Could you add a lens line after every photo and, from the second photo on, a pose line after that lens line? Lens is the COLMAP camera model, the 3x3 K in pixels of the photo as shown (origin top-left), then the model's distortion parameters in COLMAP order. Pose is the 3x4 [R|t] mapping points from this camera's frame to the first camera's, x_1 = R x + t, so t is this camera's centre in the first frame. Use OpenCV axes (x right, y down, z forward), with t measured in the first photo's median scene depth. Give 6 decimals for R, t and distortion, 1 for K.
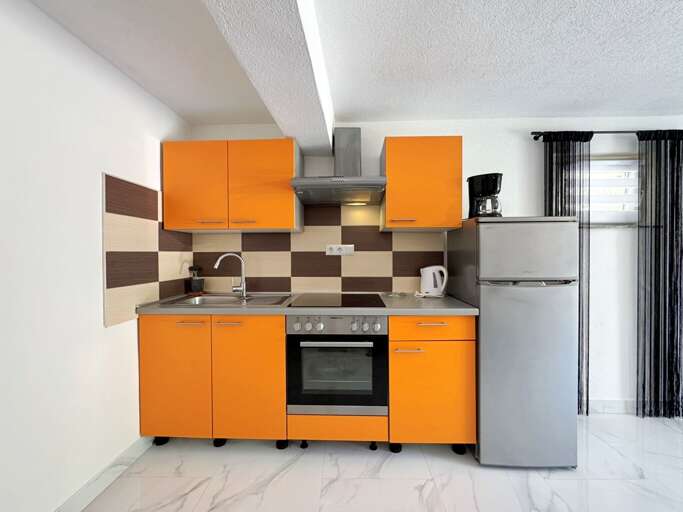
lens RADIAL K [[276.7, 0, 341.5], [0, 276.7, 256.0], [0, 0, 1]] dist [-0.002645, -0.000139]
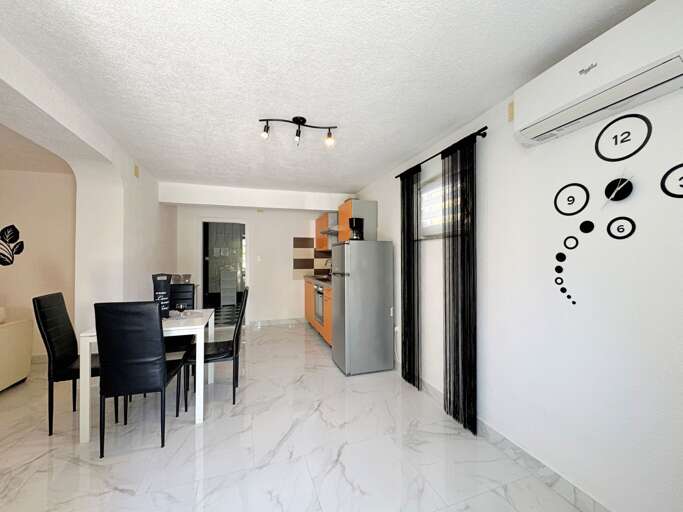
lens RADIAL K [[276.7, 0, 341.5], [0, 276.7, 256.0], [0, 0, 1]] dist [-0.002645, -0.000139]
pose [[0.345471, -0.007278, -0.938401, 1.988264], [-0.009982, 0.999885, -0.011430, -0.012284], [0.938376, 0.013316, 0.345359, 0.237482]]
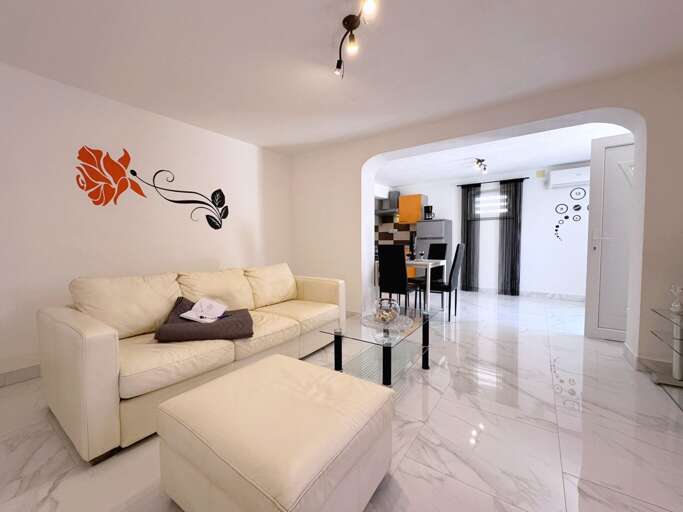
lens RADIAL K [[276.7, 0, 341.5], [0, 276.7, 256.0], [0, 0, 1]] dist [-0.002645, -0.000139]
pose [[0.823409, 0.026102, -0.566848, 1.335772], [-0.001542, 0.999041, 0.043763, 0.126415], [0.567447, -0.035160, 0.822659, -1.936195]]
